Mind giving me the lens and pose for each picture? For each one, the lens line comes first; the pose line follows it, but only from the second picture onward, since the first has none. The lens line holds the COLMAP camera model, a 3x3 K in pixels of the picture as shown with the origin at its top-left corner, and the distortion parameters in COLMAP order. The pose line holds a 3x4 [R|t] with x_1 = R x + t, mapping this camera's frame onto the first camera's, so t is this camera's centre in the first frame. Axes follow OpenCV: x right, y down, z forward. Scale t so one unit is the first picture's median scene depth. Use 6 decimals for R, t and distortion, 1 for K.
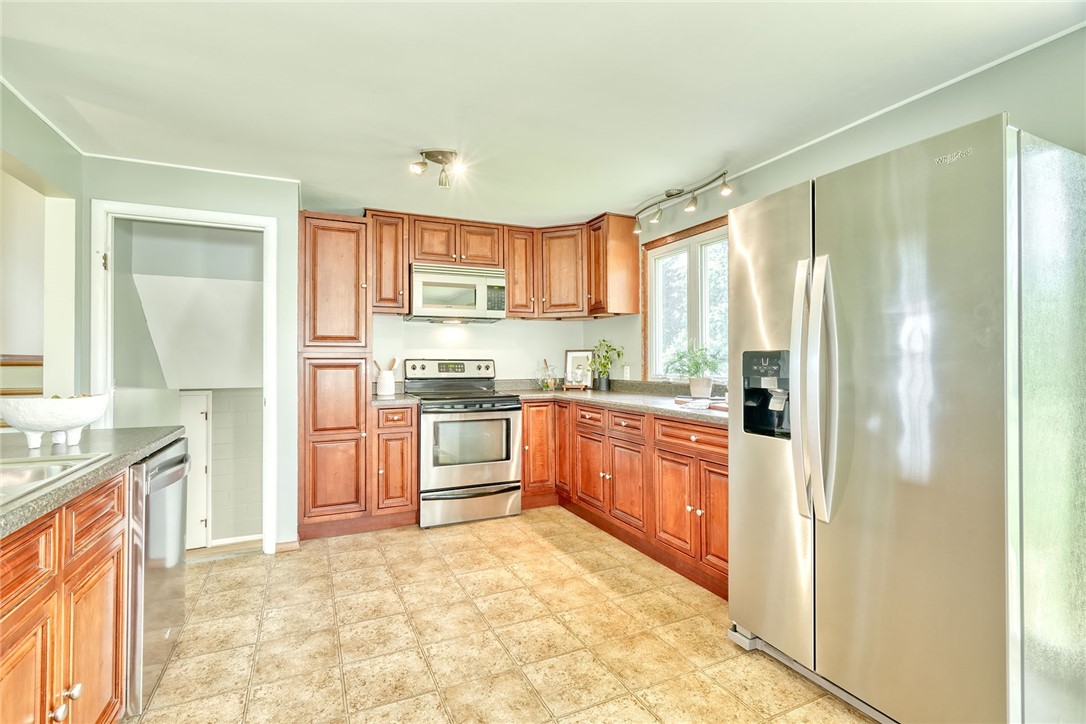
lens RADIAL K [[501.7, 0, 538.3], [0, 501.7, 355.4], [0, 0, 1]] dist [-0.003063, 0.000962]
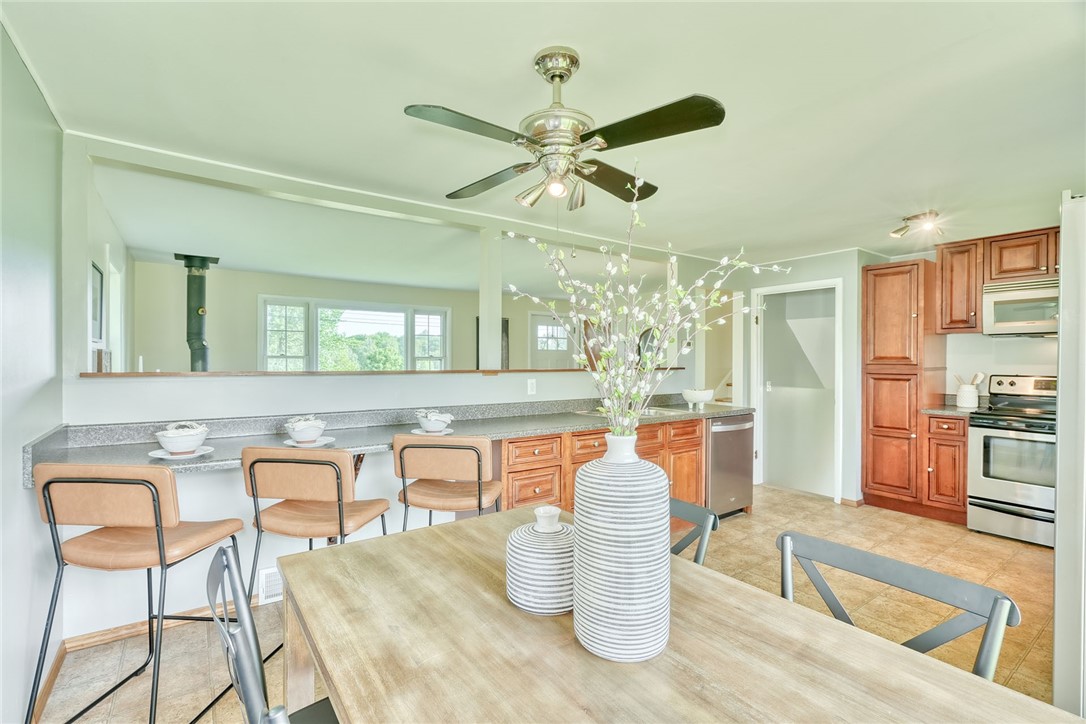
lens RADIAL K [[492.4, 0, 540.1], [0, 492.4, 362.0], [0, 0, 1]] dist [-0.001083, 0.000698]
pose [[0.185697, 0.009052, -0.982565, 0.680395], [0.009569, 0.999893, 0.011020, -0.047170], [0.982561, -0.011448, 0.185590, -0.131404]]
